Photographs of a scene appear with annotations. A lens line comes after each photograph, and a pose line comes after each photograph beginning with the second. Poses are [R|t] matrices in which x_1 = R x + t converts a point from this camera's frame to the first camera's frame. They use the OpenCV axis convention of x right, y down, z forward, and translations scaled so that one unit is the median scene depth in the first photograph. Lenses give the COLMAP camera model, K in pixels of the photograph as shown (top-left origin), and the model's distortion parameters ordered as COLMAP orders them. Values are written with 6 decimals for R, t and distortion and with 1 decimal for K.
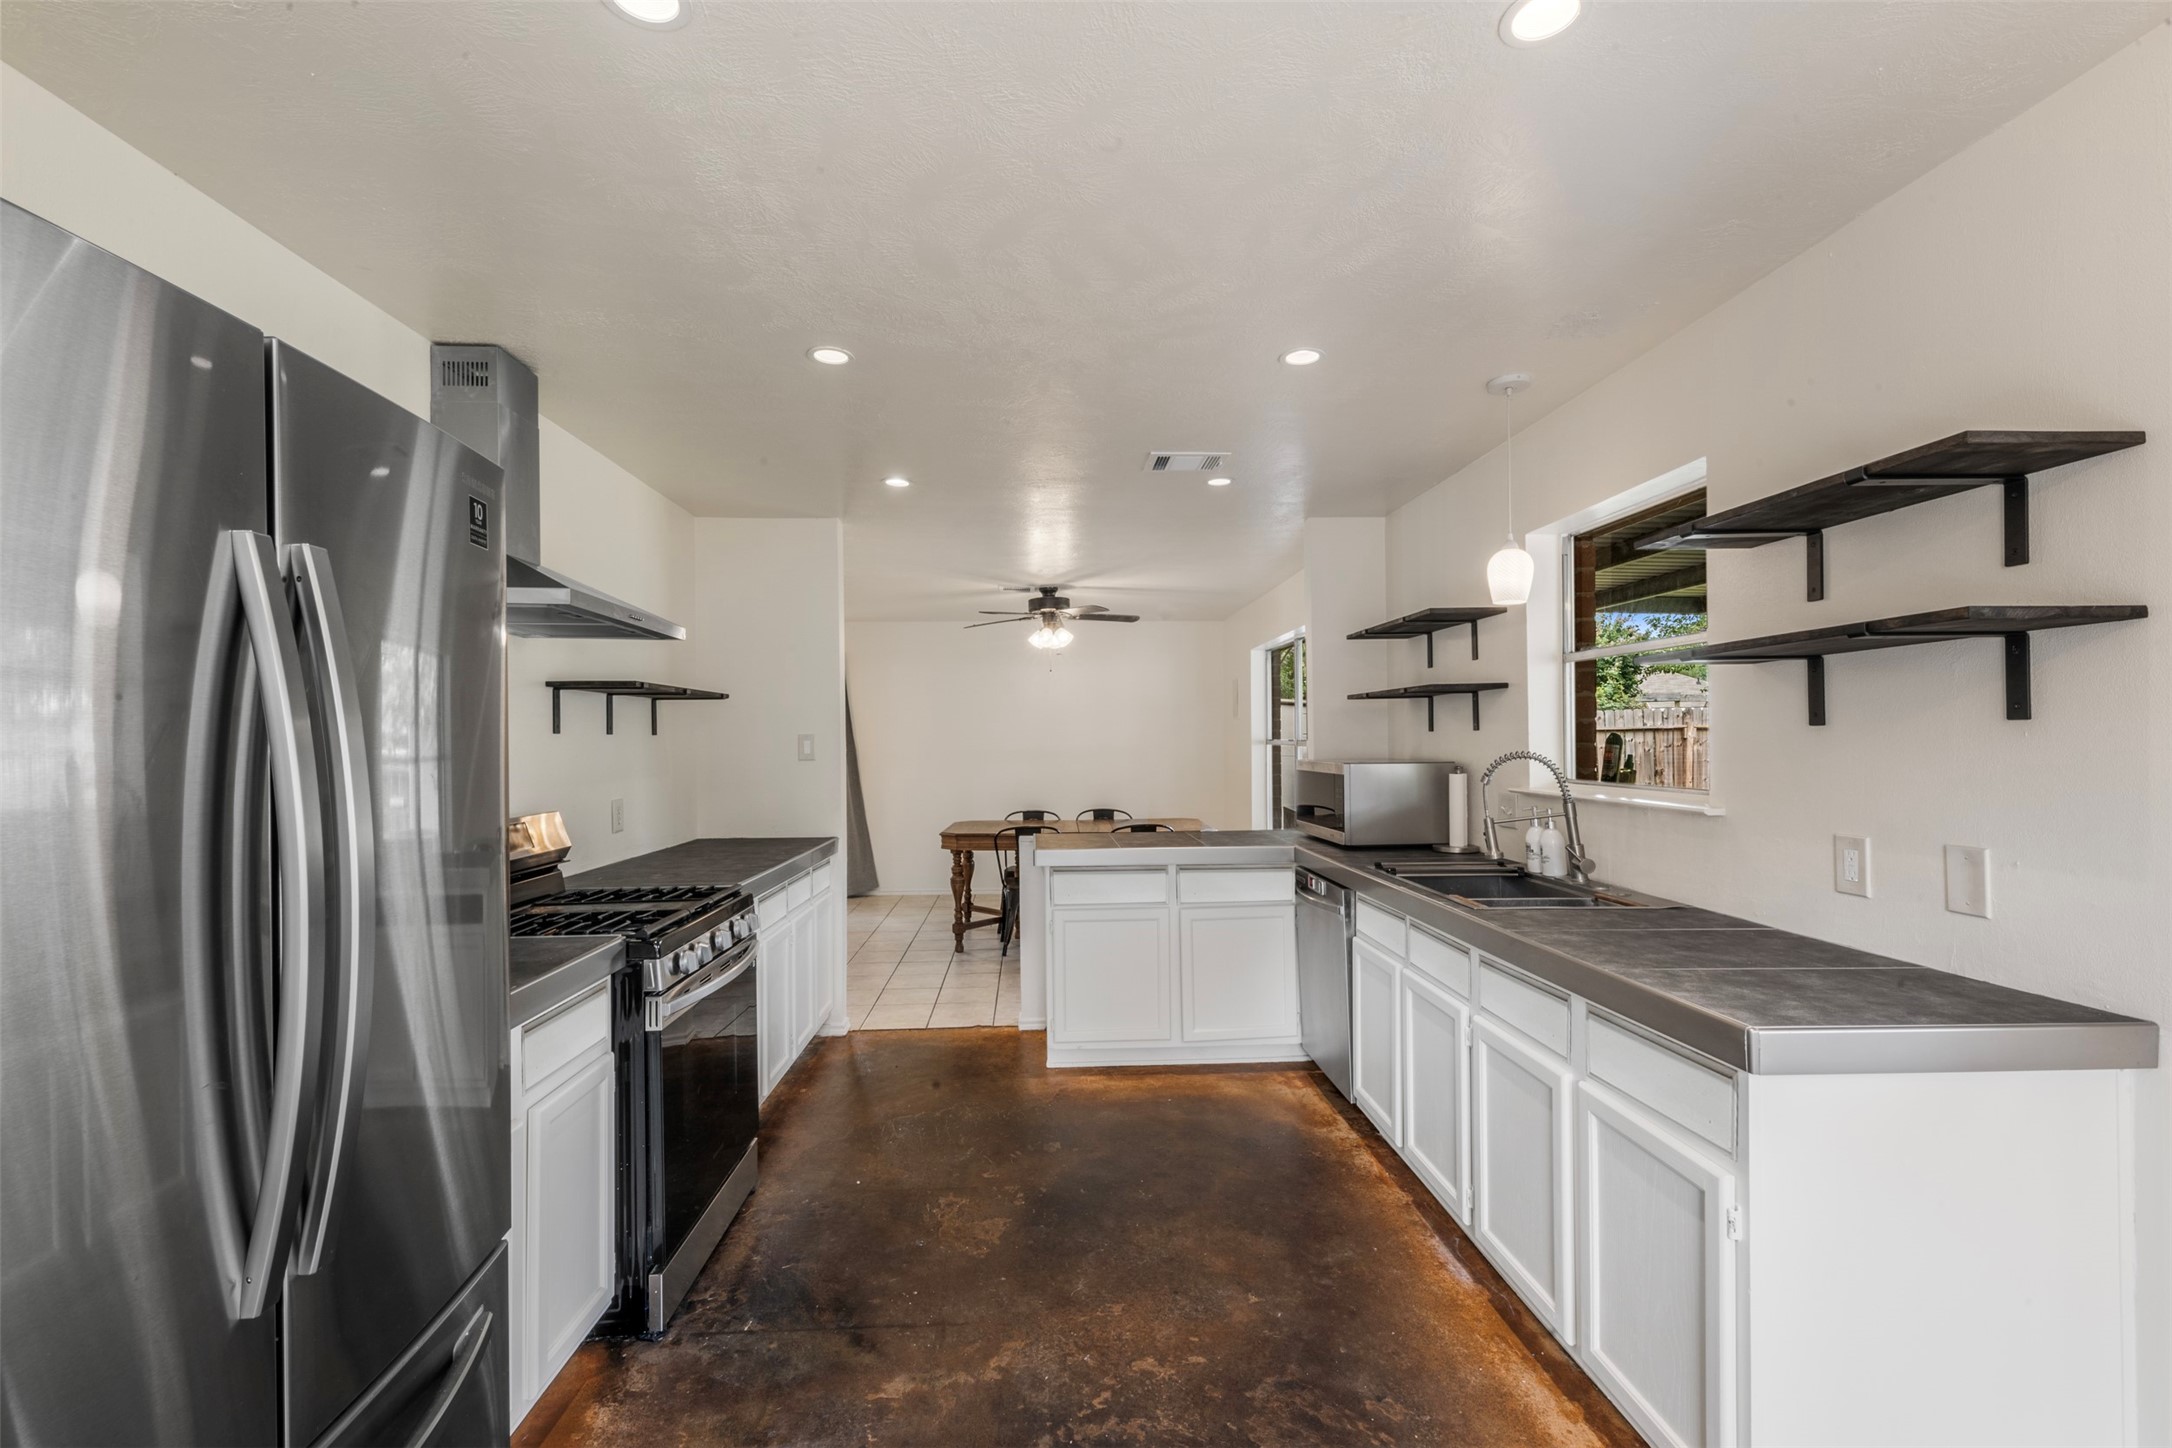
lens RADIAL K [[936.1, 0, 1071.2], [0, 936.1, 725.5], [0, 0, 1]] dist [0.010343, -0.002592]
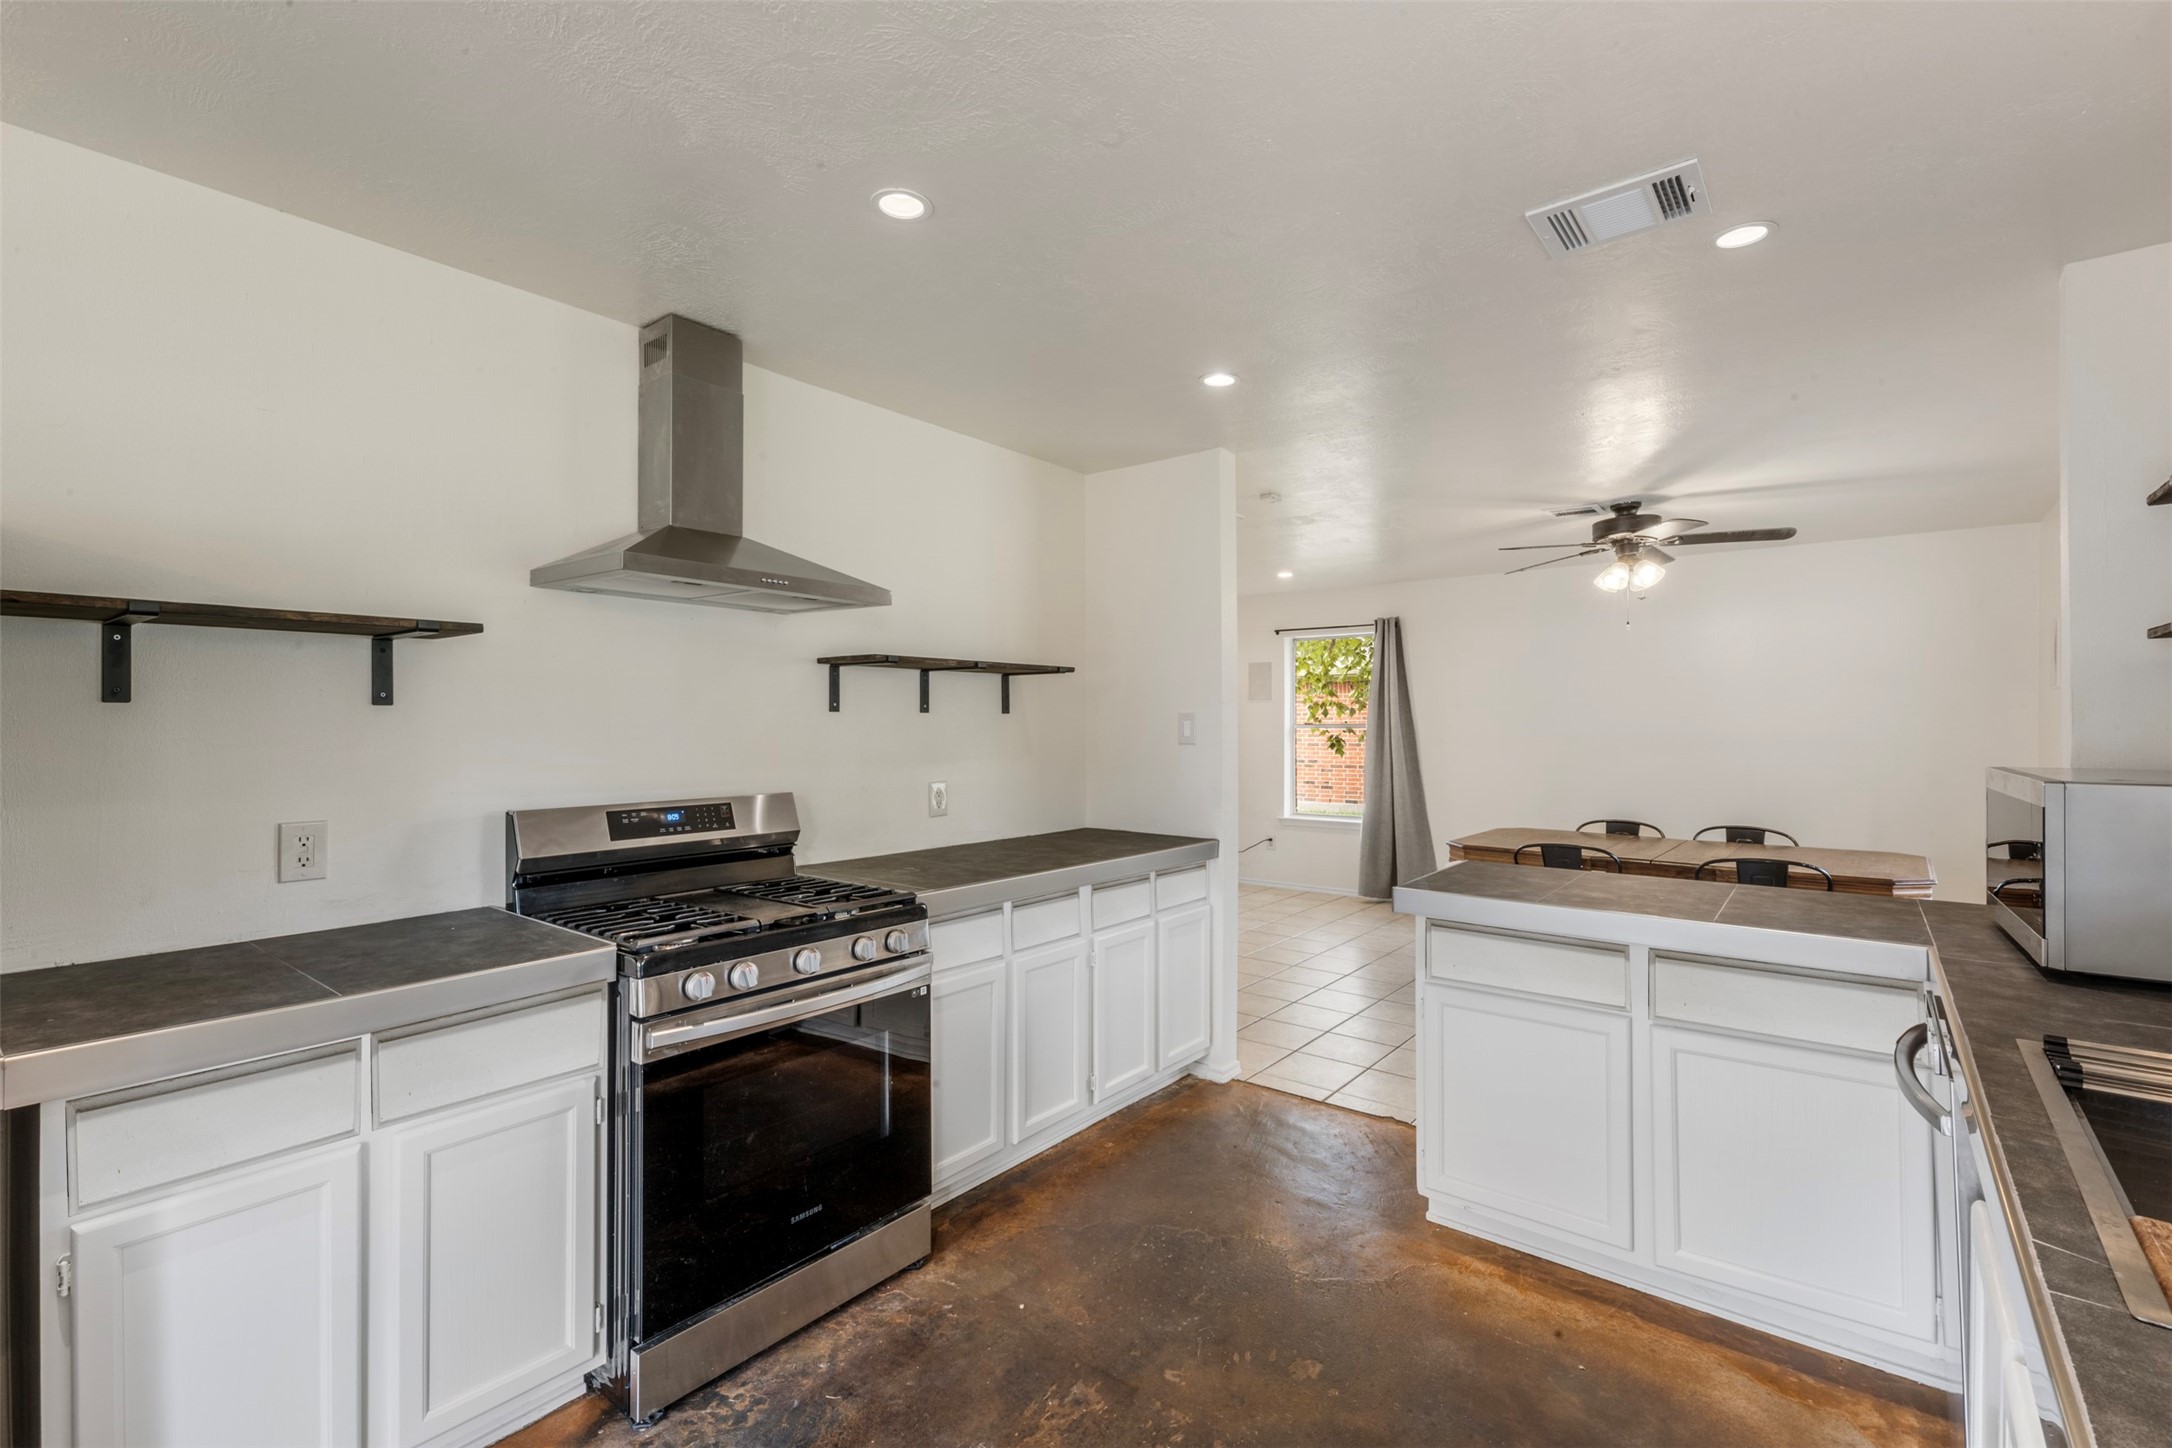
lens RADIAL K [[936.1, 0, 1092.5], [0, 936.1, 717.1], [0, 0, 1]] dist [0.010343, -0.002592]
pose [[0.751724, 0.006560, -0.659446, 0.209355], [0.002819, 0.999909, 0.013160, 0.001626], [0.659472, -0.011752, 0.751637, 0.318977]]
